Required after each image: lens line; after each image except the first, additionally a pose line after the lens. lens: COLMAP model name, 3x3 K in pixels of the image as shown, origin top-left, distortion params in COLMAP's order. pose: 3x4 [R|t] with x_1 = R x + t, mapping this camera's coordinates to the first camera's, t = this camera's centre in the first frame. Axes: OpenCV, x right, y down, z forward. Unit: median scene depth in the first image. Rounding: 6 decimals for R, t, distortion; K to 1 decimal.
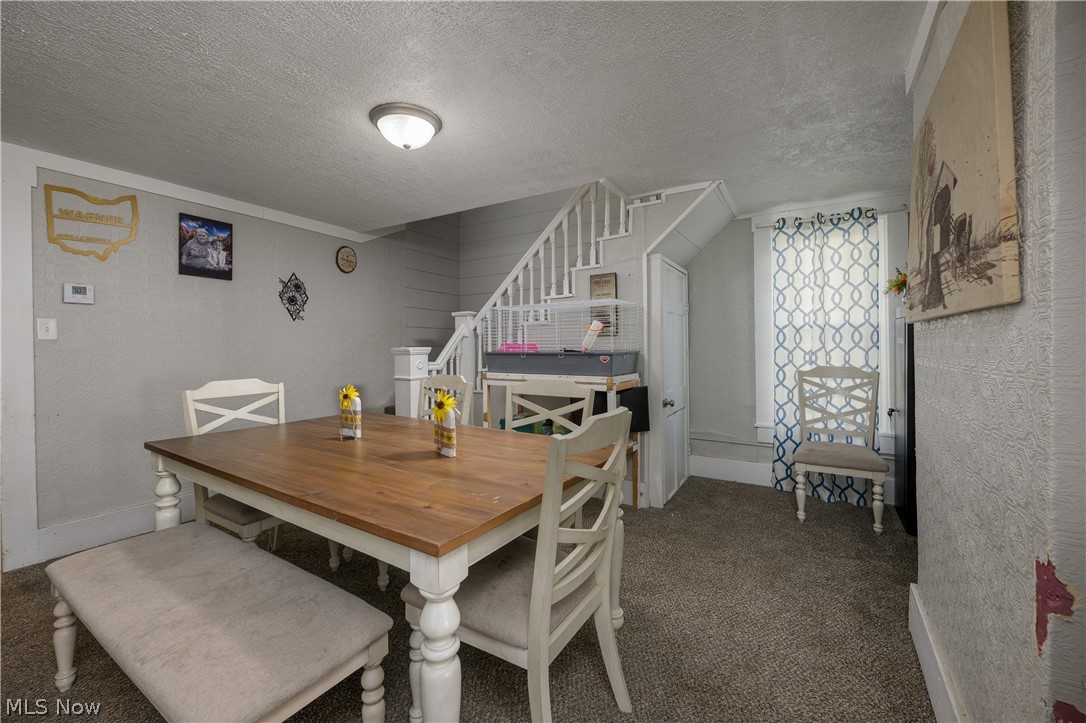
lens RADIAL K [[426.1, 0, 539.4], [0, 426.1, 354.6], [0, 0, 1]] dist [-0.001538, -0.000146]
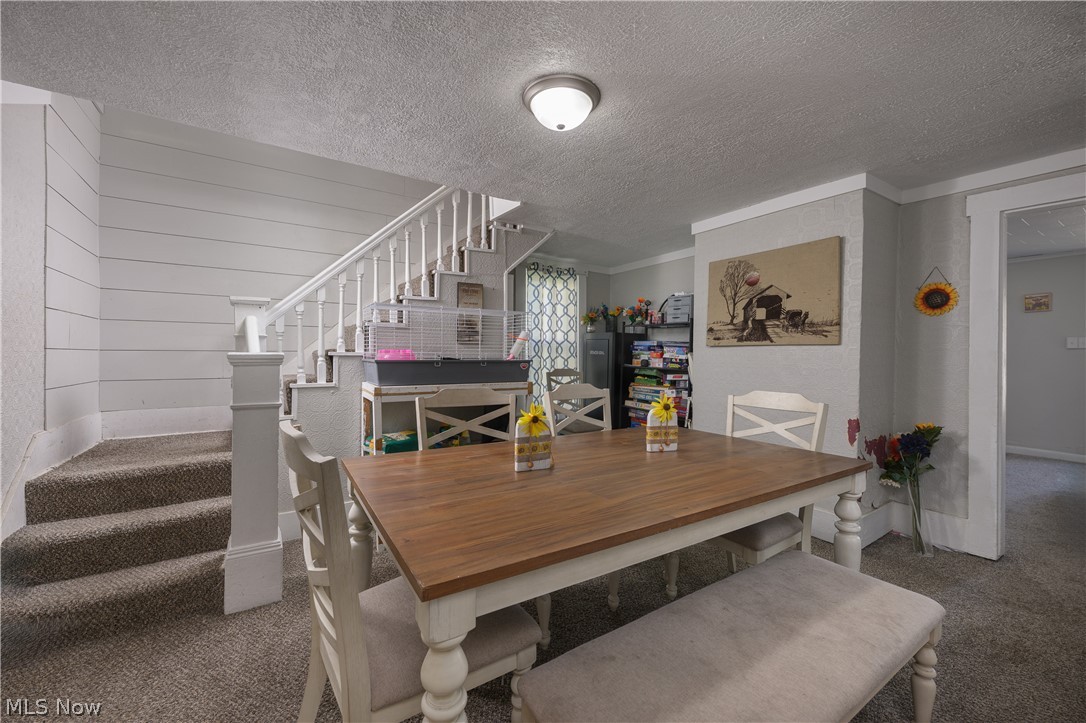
lens RADIAL K [[426.1, 0, 539.1], [0, 426.1, 360.9], [0, 0, 1]] dist [-0.001538, -0.000146]
pose [[0.440013, -0.004342, 0.897981, -0.713204], [0.005461, 0.999983, 0.002159, -0.004361], [-0.897975, 0.003953, 0.440029, 0.412373]]
